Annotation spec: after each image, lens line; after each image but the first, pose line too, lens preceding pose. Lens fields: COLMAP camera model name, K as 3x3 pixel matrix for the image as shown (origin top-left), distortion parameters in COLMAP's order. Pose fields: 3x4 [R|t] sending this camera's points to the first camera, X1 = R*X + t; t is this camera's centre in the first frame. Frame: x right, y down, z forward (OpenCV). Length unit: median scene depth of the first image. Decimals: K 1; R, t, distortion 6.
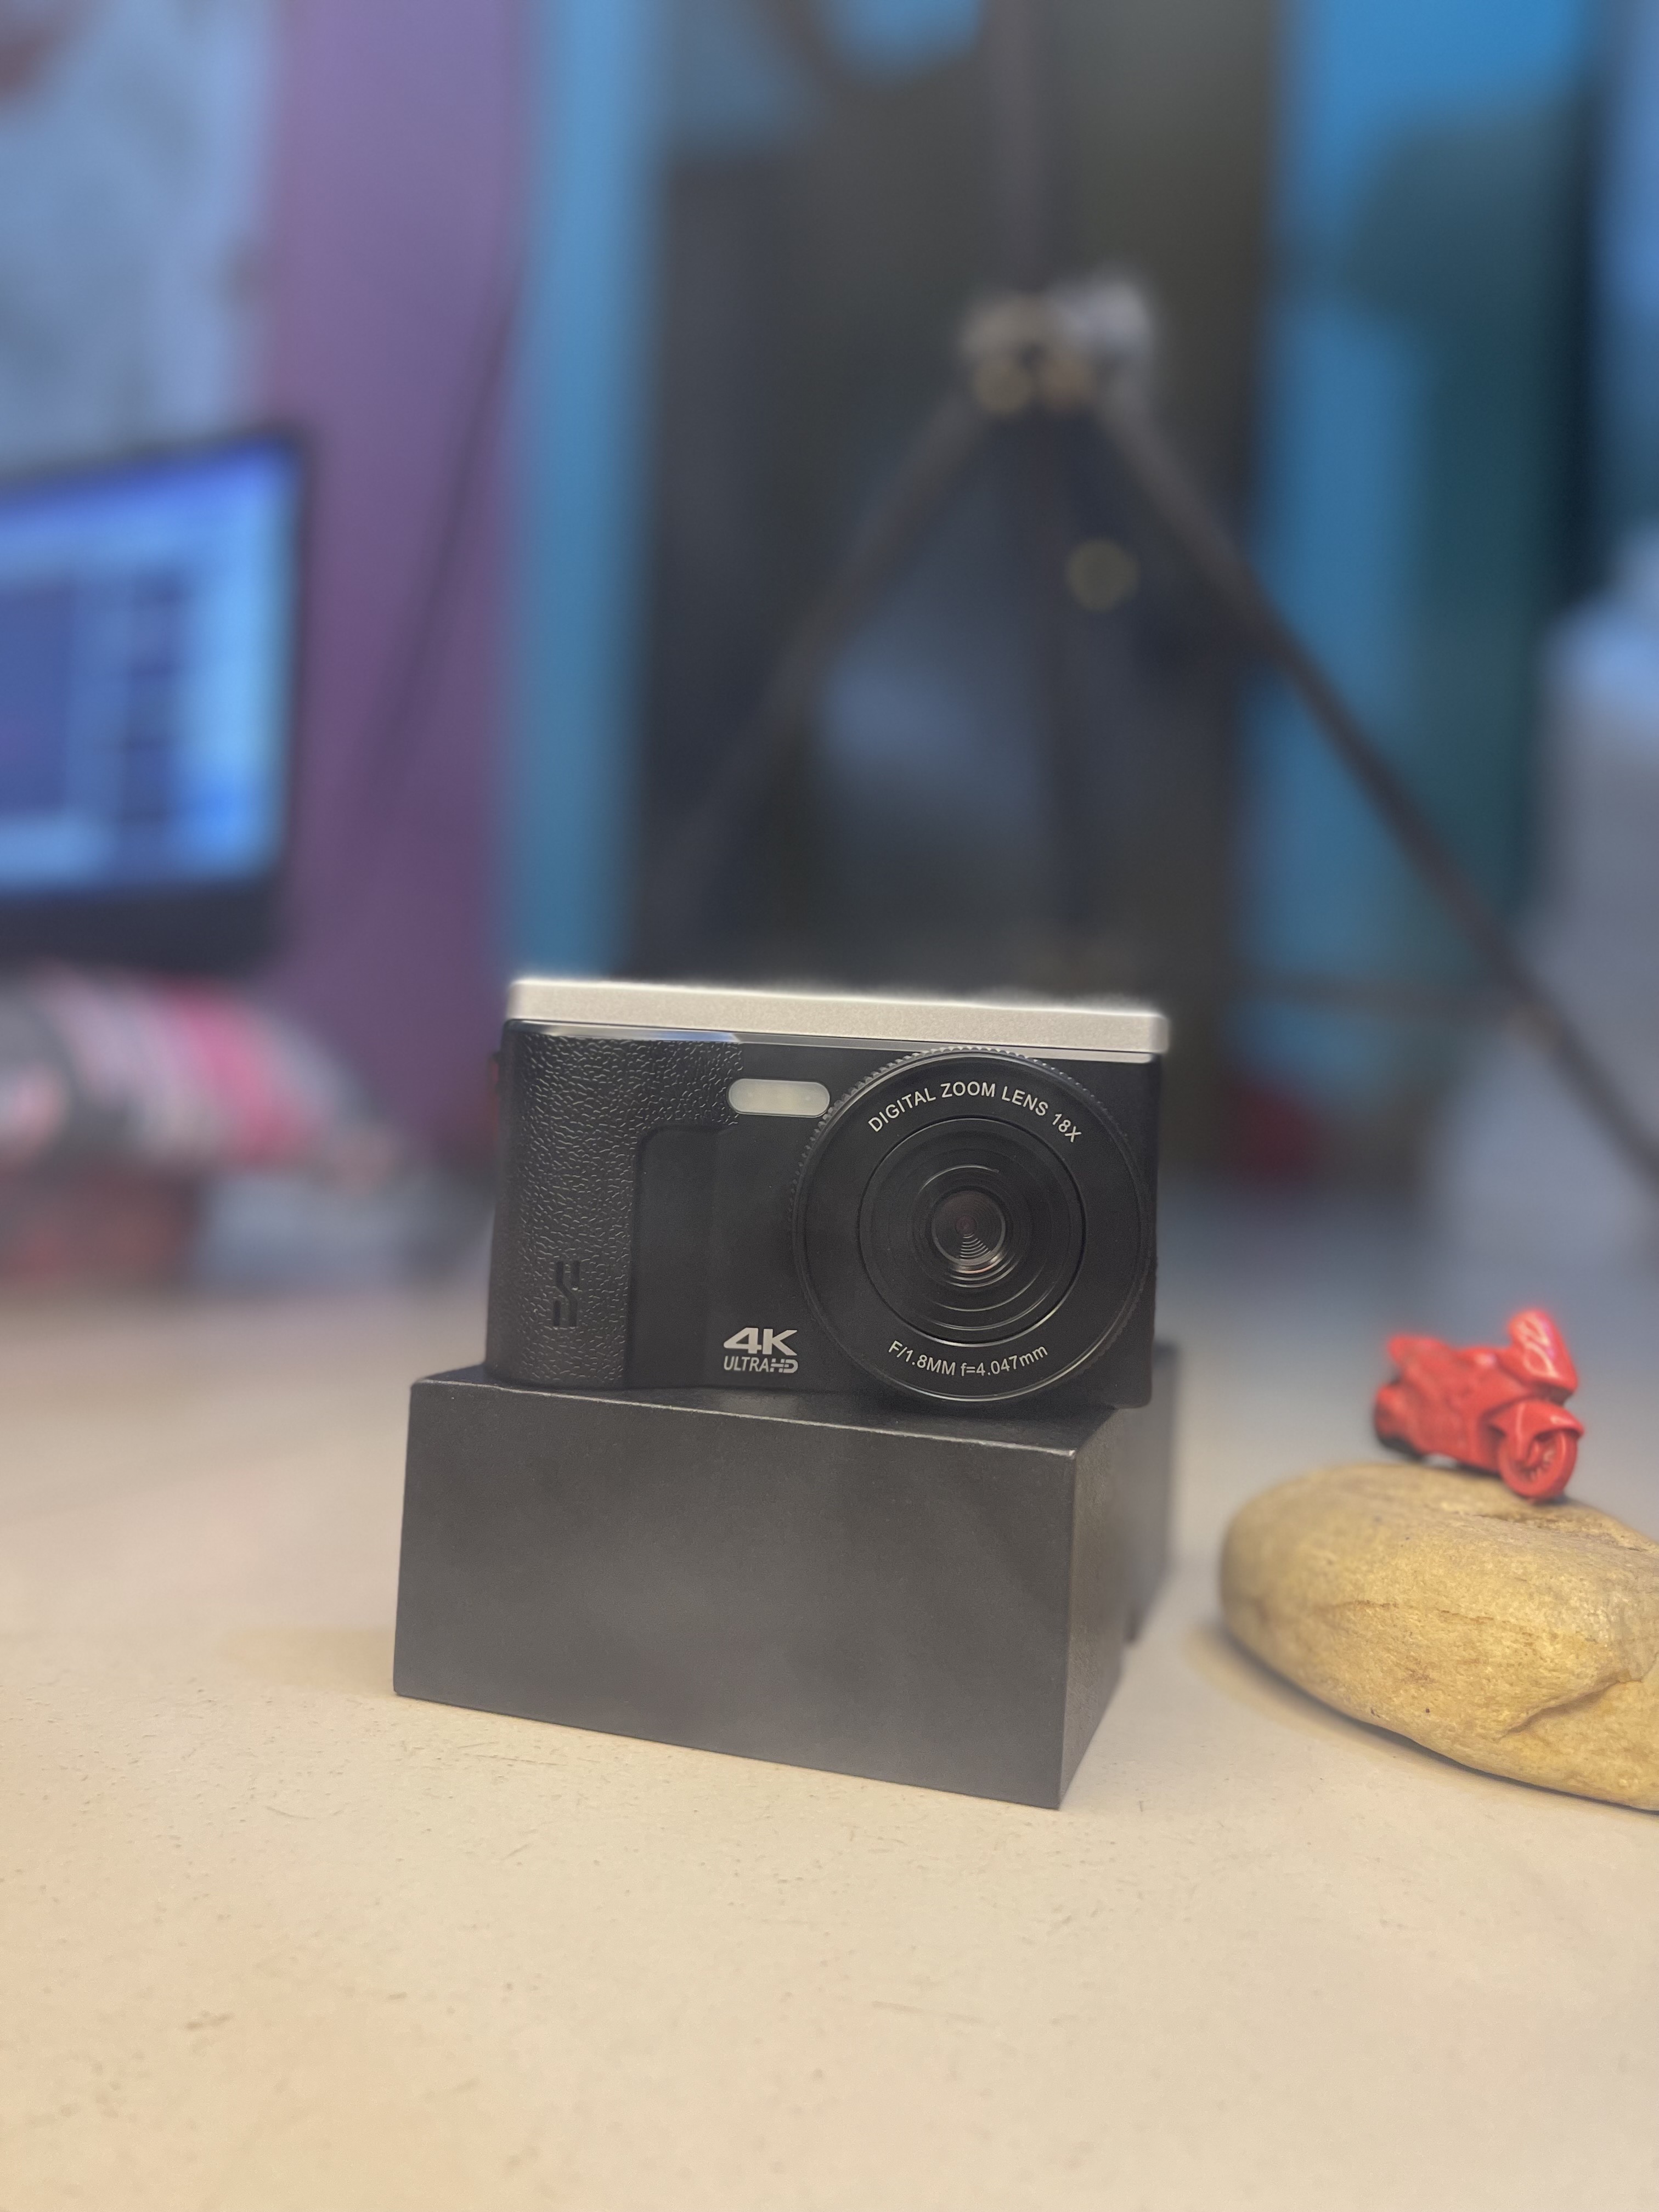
lens RADIAL K [[1700.8, 0, 829.5], [0, 1700.8, 1106.0], [0, 0, 1]] dist [0.071471, -0.074739]
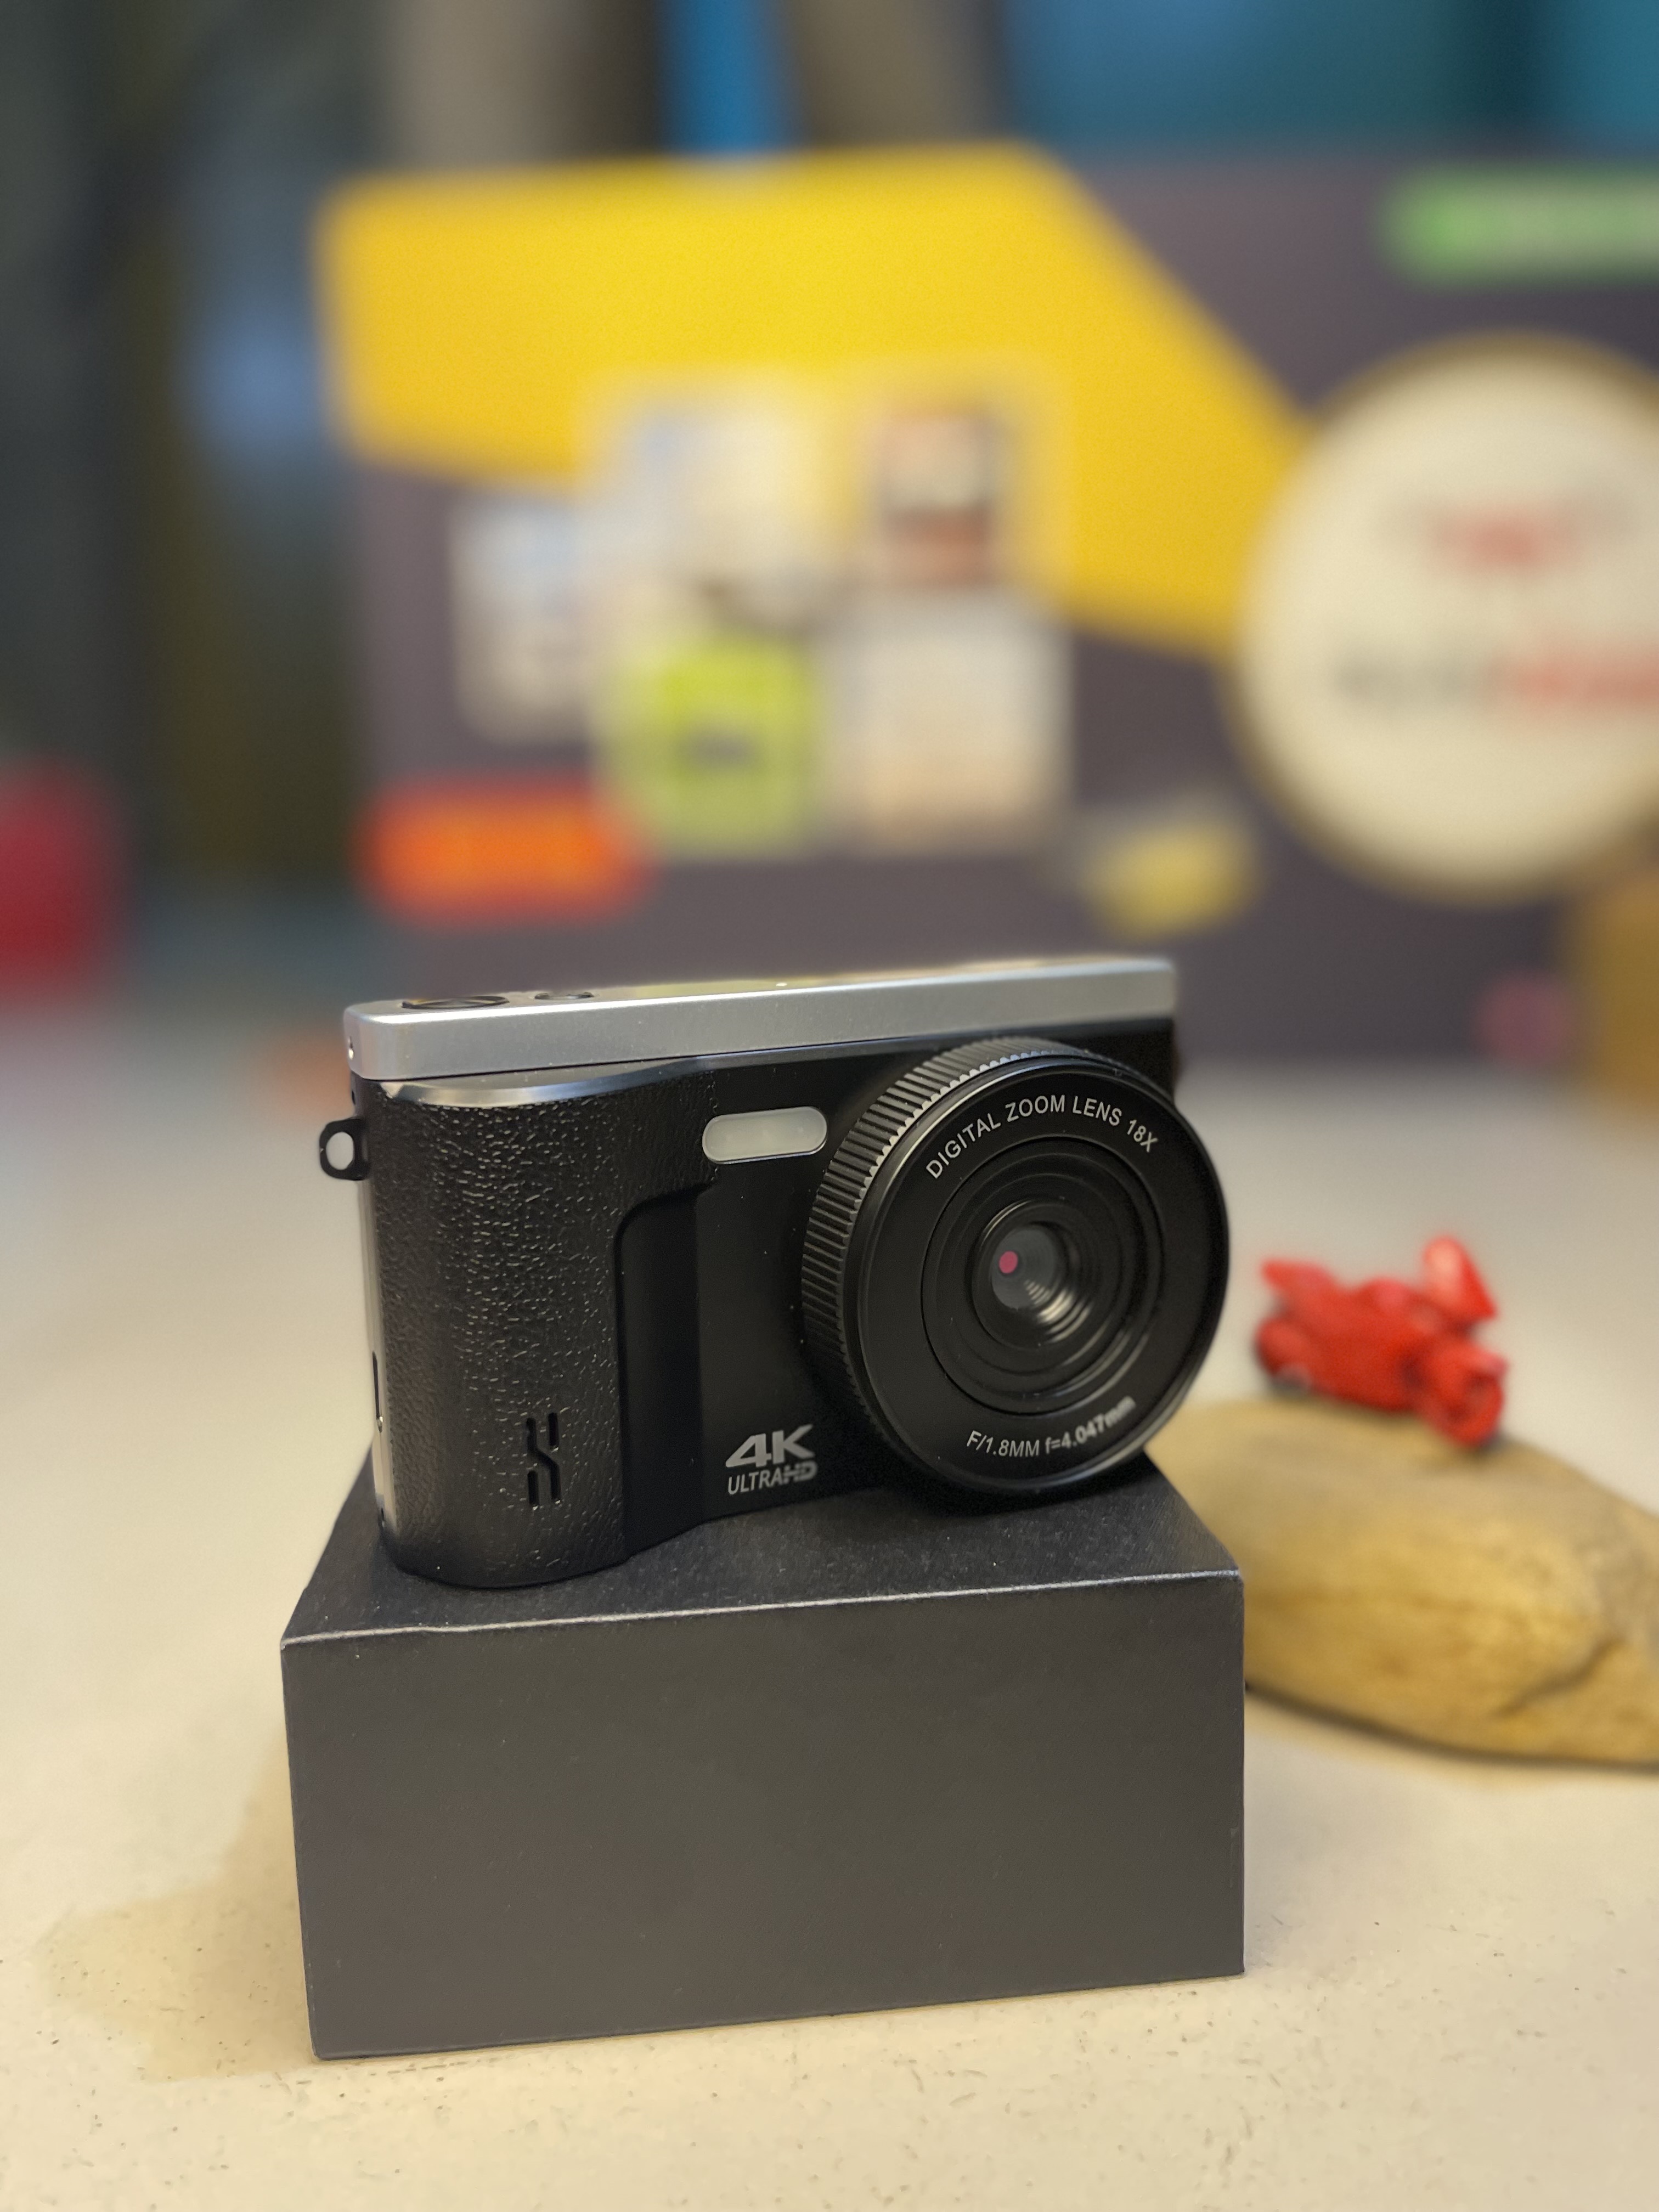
lens RADIAL K [[1700.8, 0, 829.5], [0, 1700.8, 1106.0], [0, 0, 1]] dist [0.071471, -0.074739]
pose [[0.903561, -0.143824, 0.403599, -0.313471], [0.073033, 0.979892, 0.185684, -0.158966], [-0.422189, -0.138301, 0.895896, 0.329973]]
